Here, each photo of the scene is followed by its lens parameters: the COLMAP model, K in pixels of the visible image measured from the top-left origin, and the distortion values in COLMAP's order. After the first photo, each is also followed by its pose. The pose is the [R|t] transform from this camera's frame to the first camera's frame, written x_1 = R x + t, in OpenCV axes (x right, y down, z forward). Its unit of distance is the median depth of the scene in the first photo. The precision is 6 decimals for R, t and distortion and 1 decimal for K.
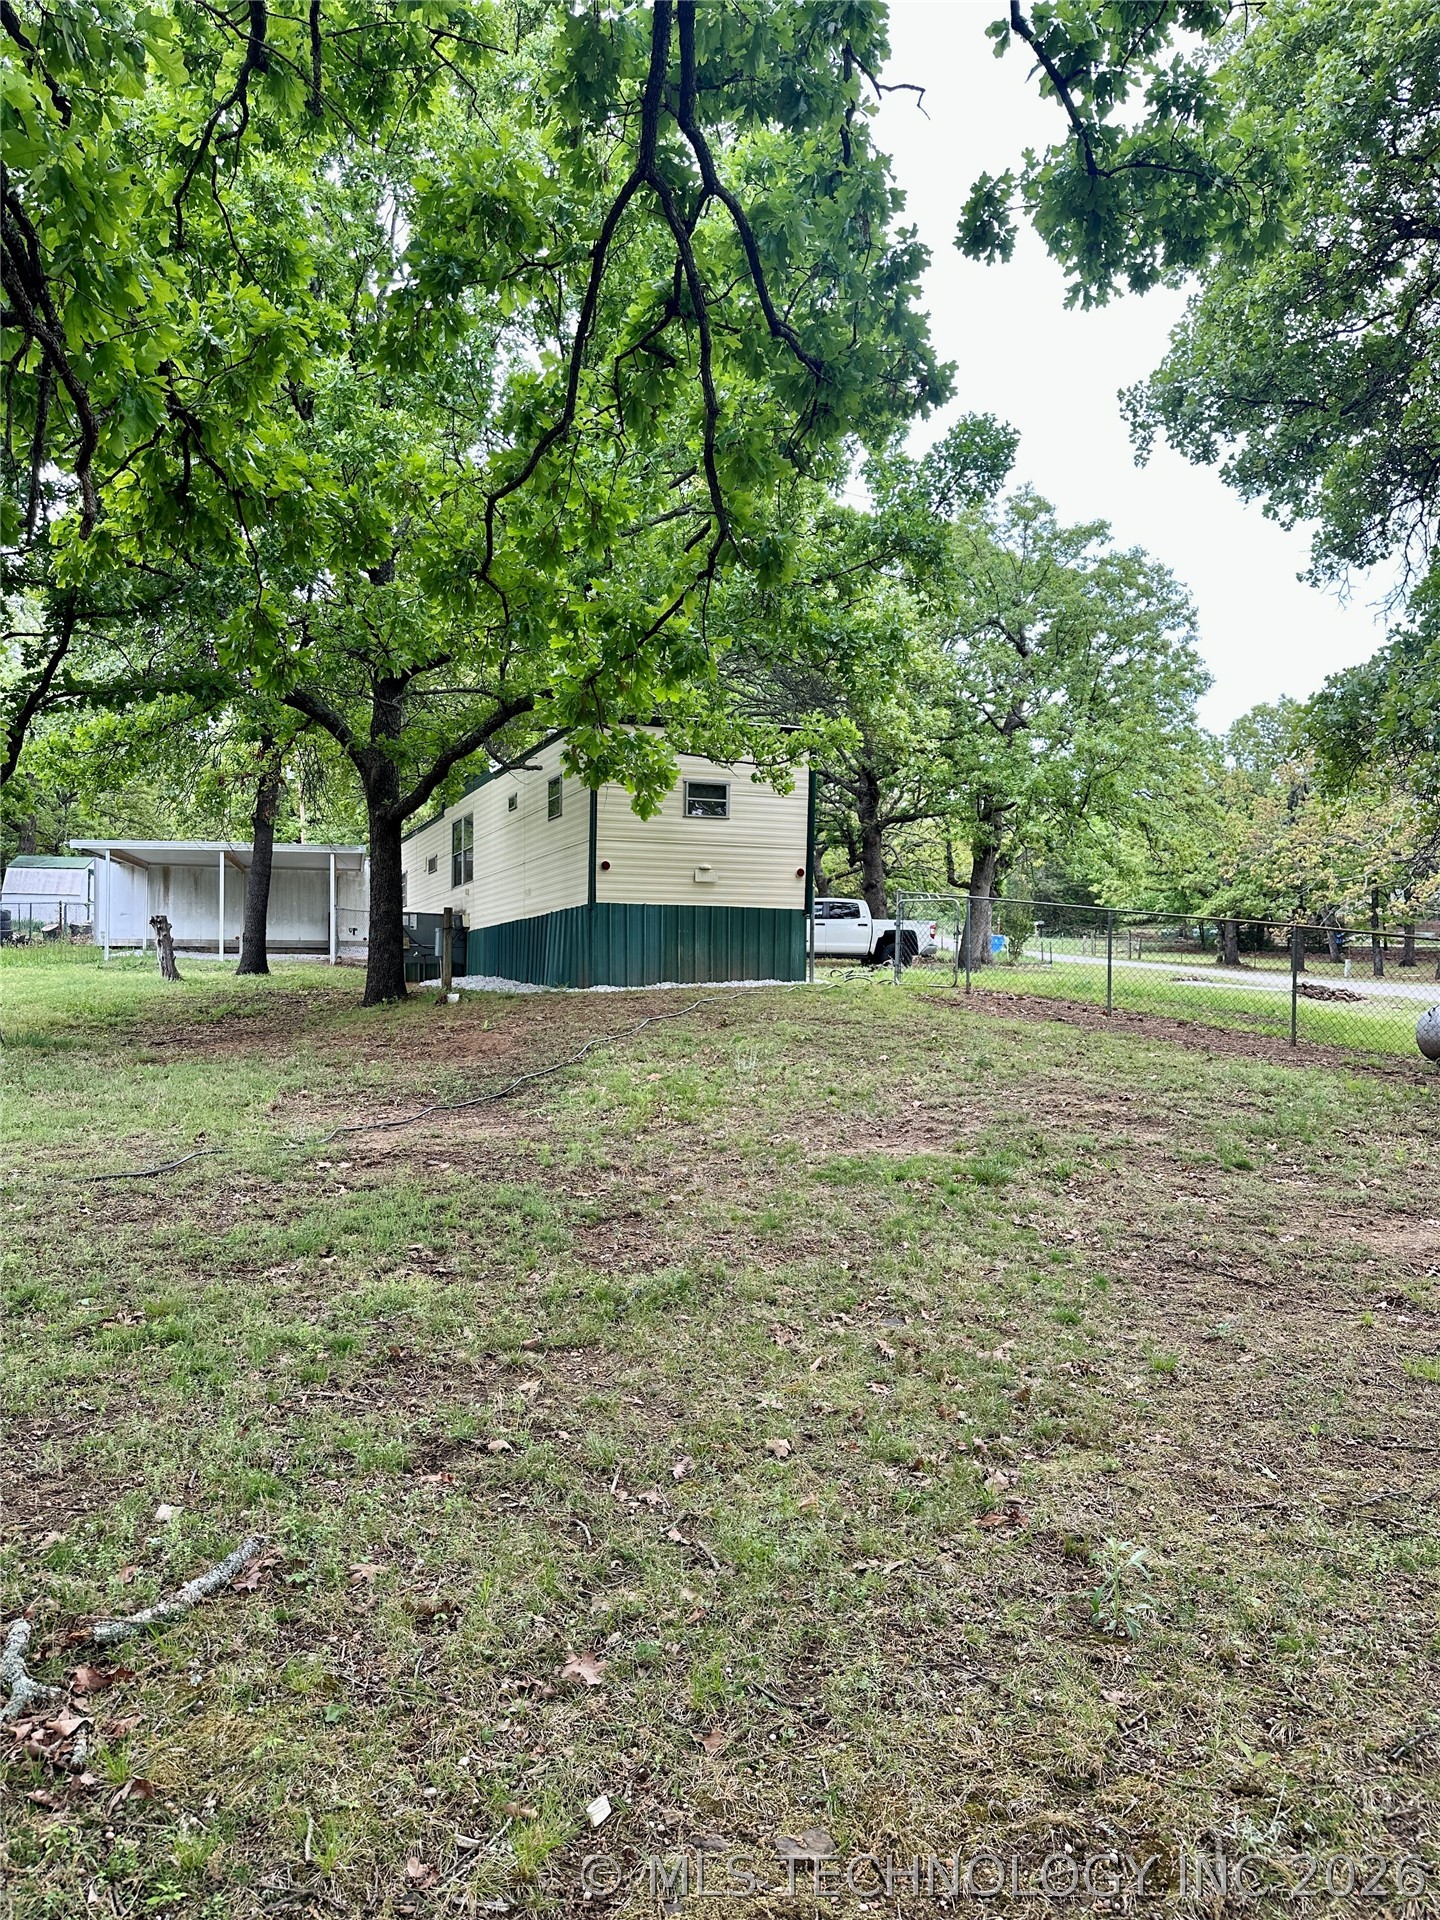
lens RADIAL K [[1339.2, 0, 724.4], [0, 1339.2, 966.6], [0, 0, 1]] dist [0.080884, -0.100725]
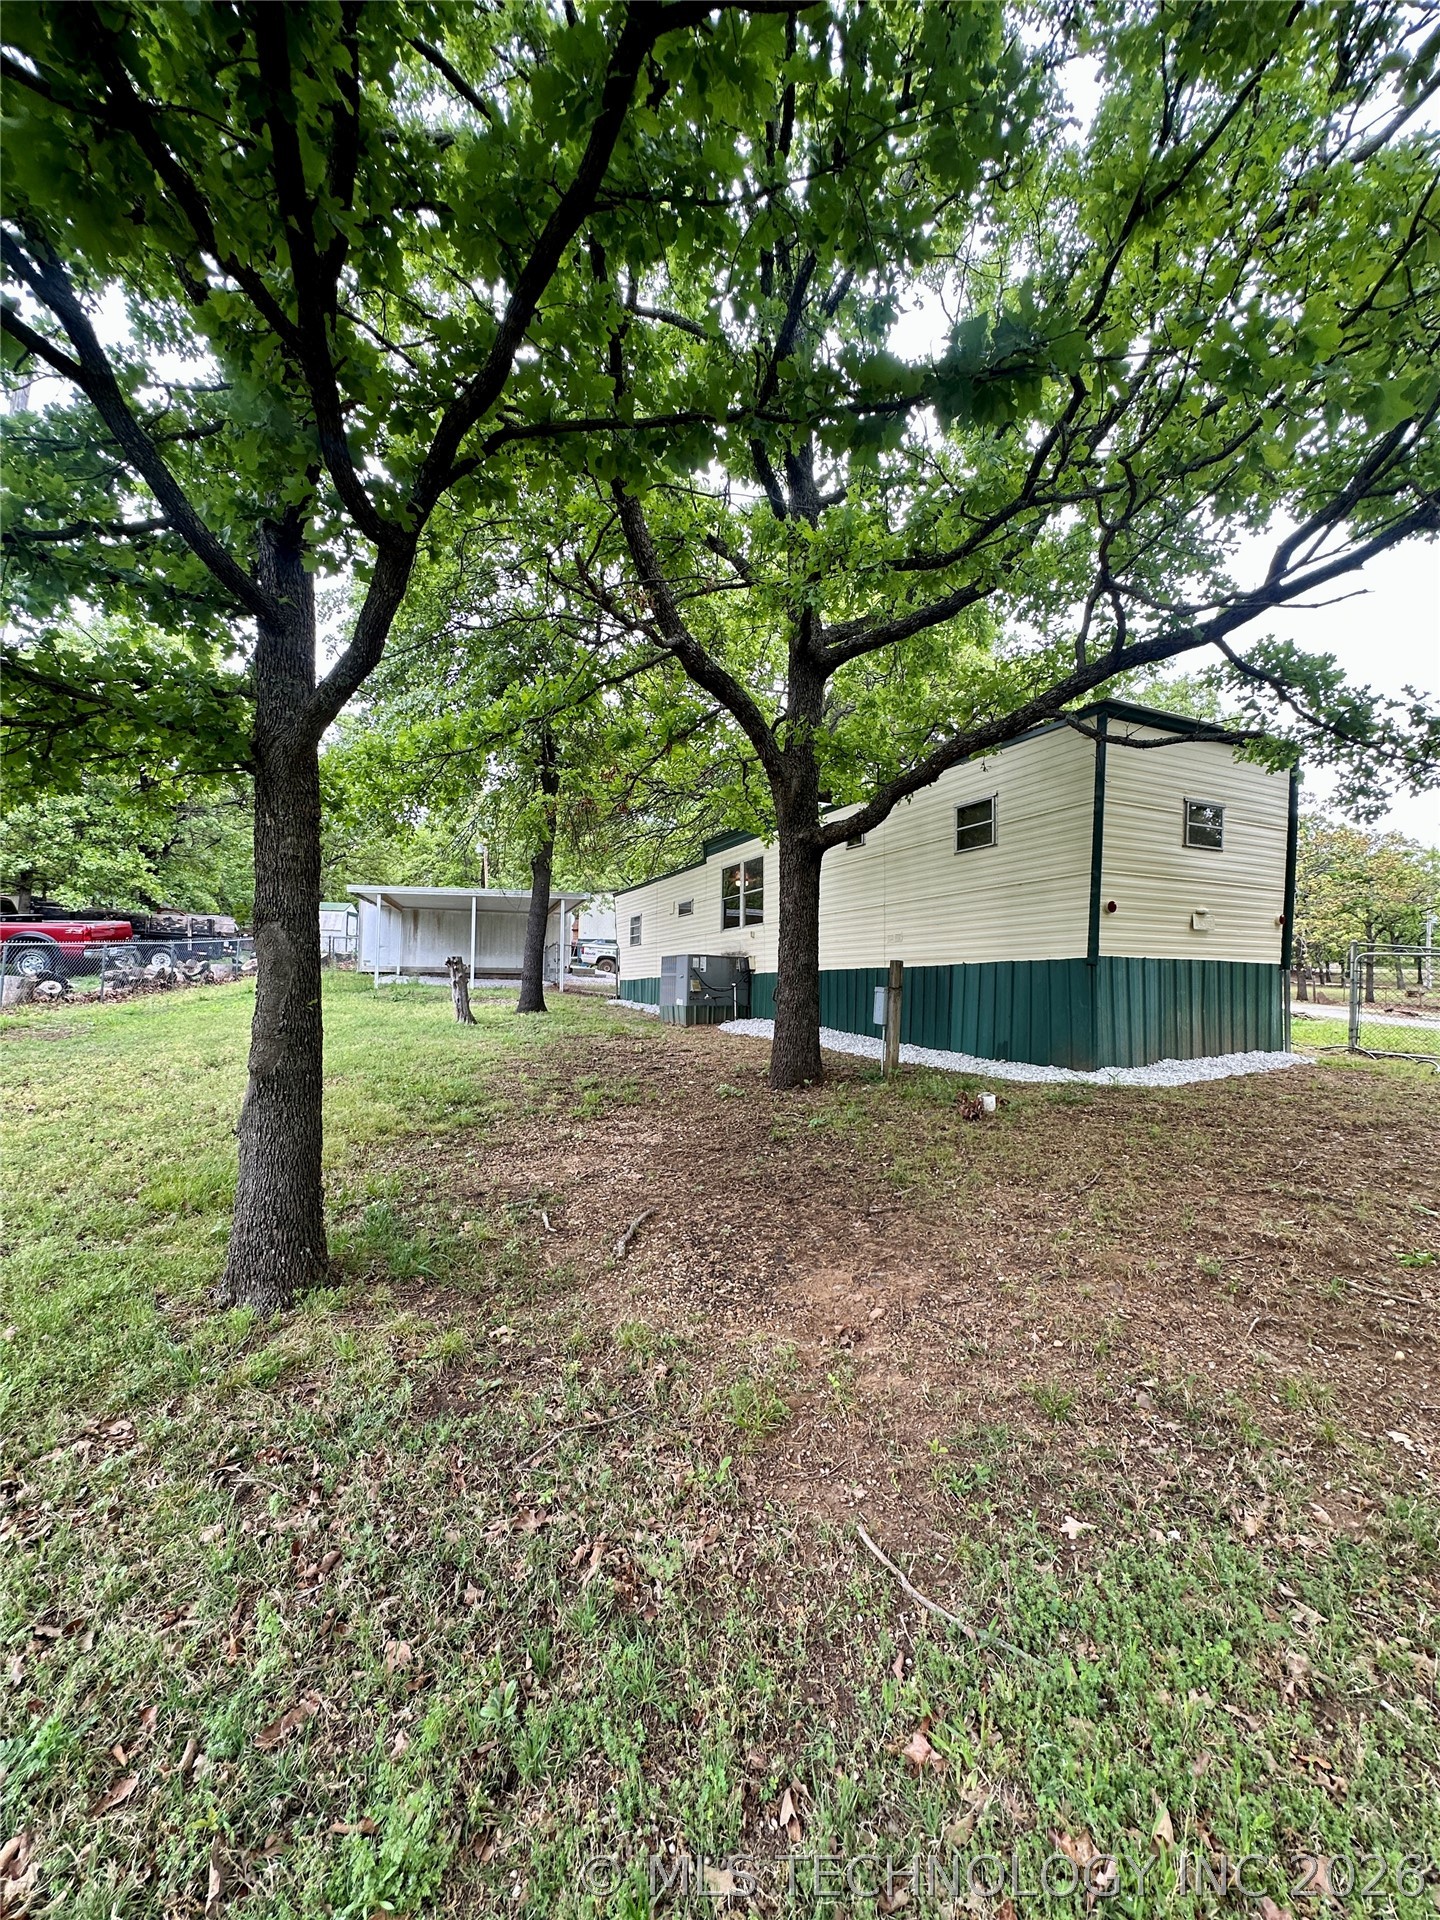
lens RADIAL K [[774.6, 0, 721.9], [0, 774.6, 956.9], [0, 0, 1]] dist [-0.000146, -0.000771]
pose [[0.999323, 0.011901, 0.034826, -0.301042], [-0.011119, 0.999684, -0.022561, -0.032839], [-0.035084, 0.022158, 0.999139, 0.536603]]
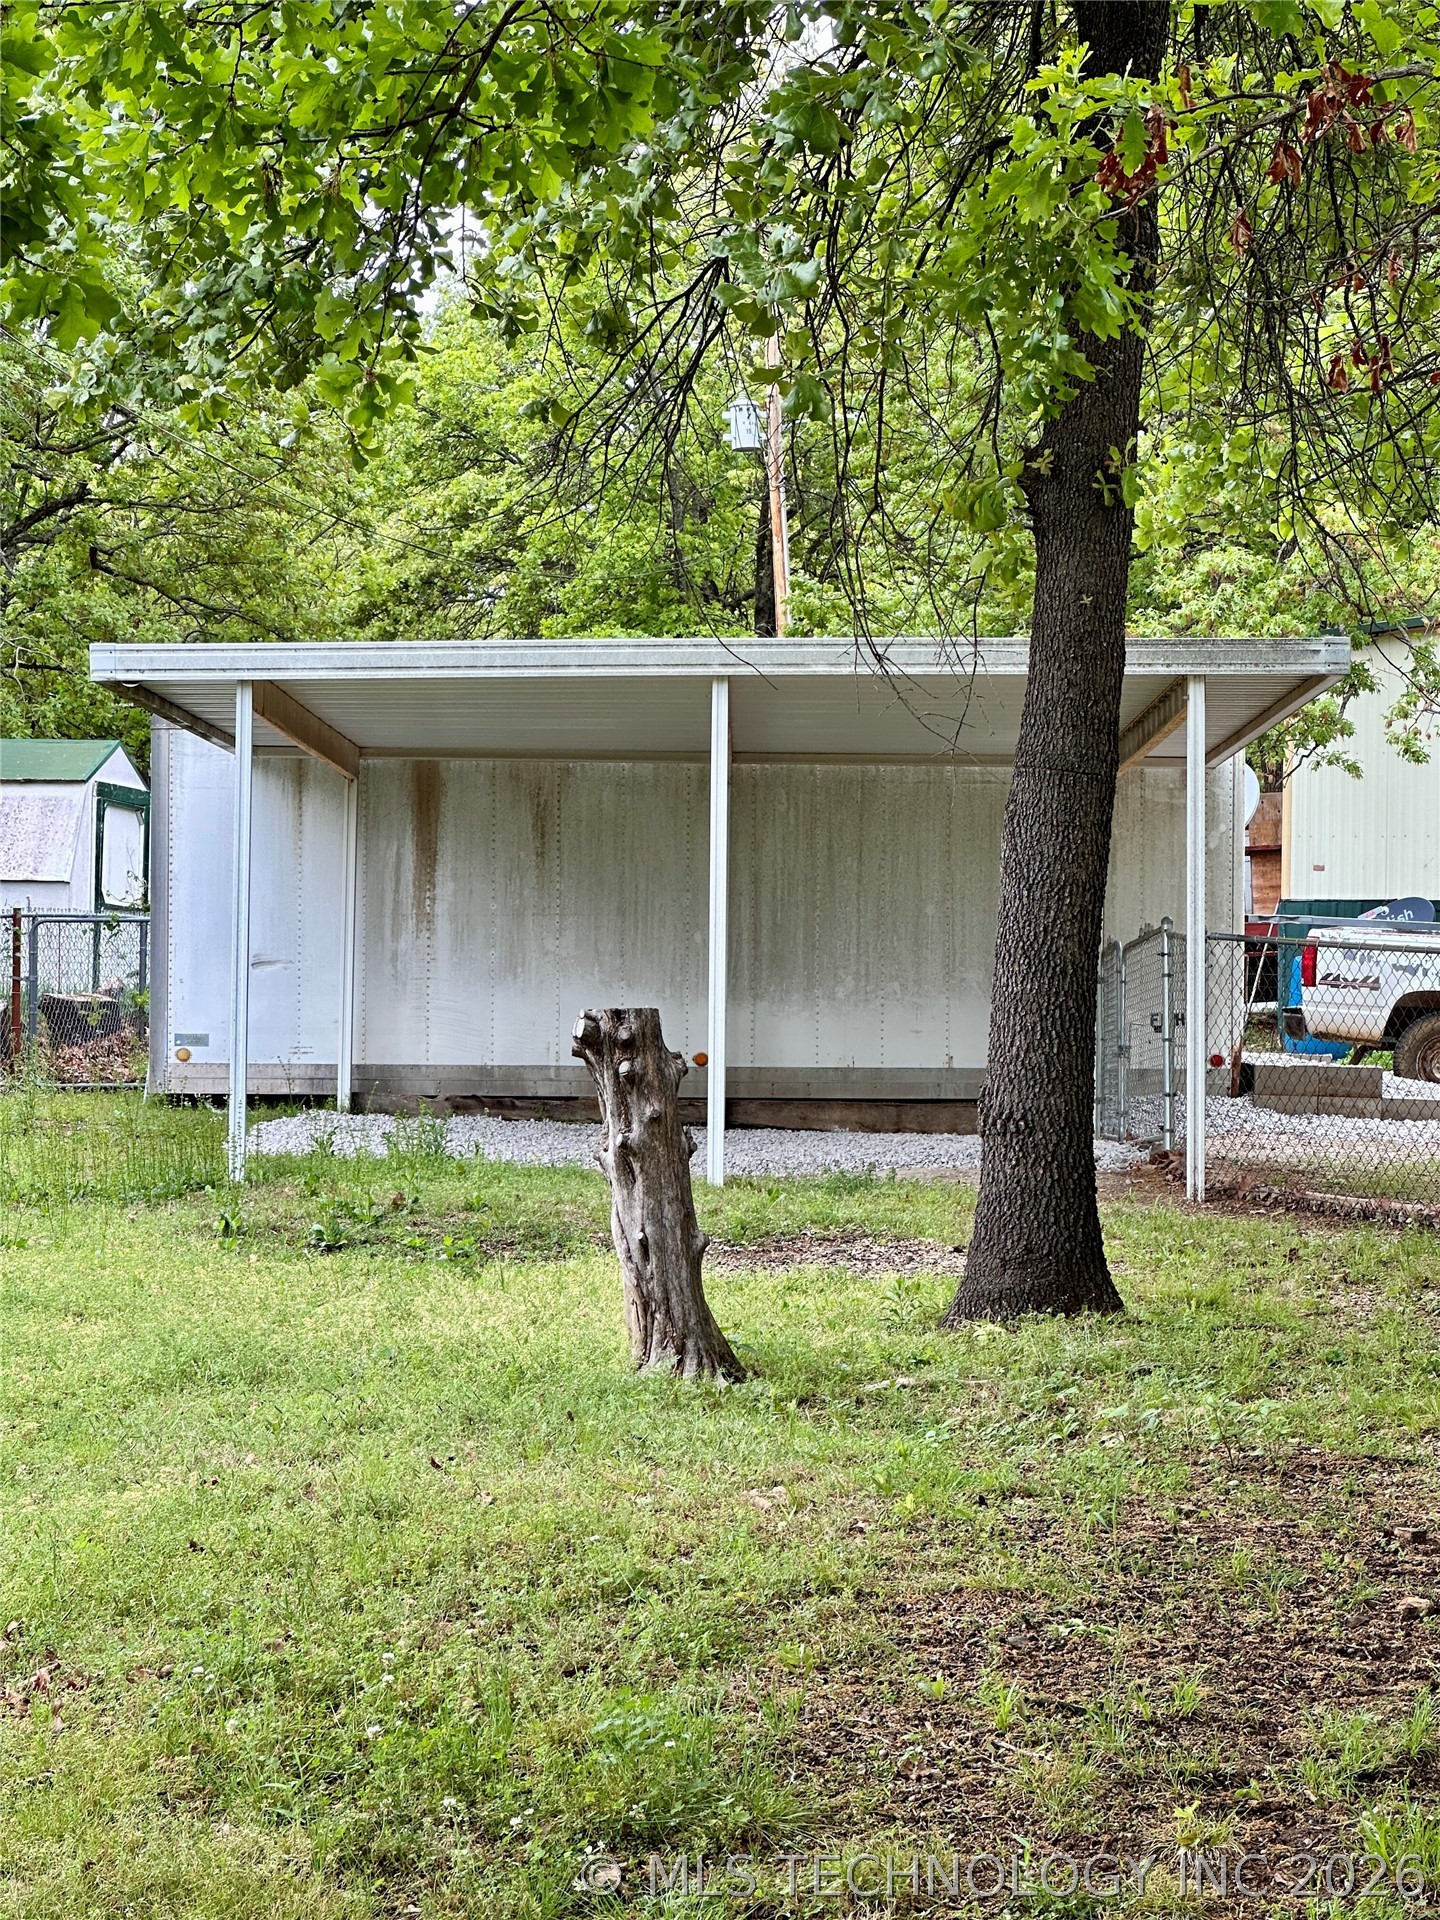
lens RADIAL K [[4334.8, 0, 720.5], [0, 4334.8, 960.8], [0, 0, 1]] dist [0.066977, 0.000000]
pose [[0.961801, -0.004336, -0.273717, -0.306595], [-0.003847, 0.999562, -0.029352, -0.033168], [0.273724, 0.029283, 0.961362, 0.561413]]
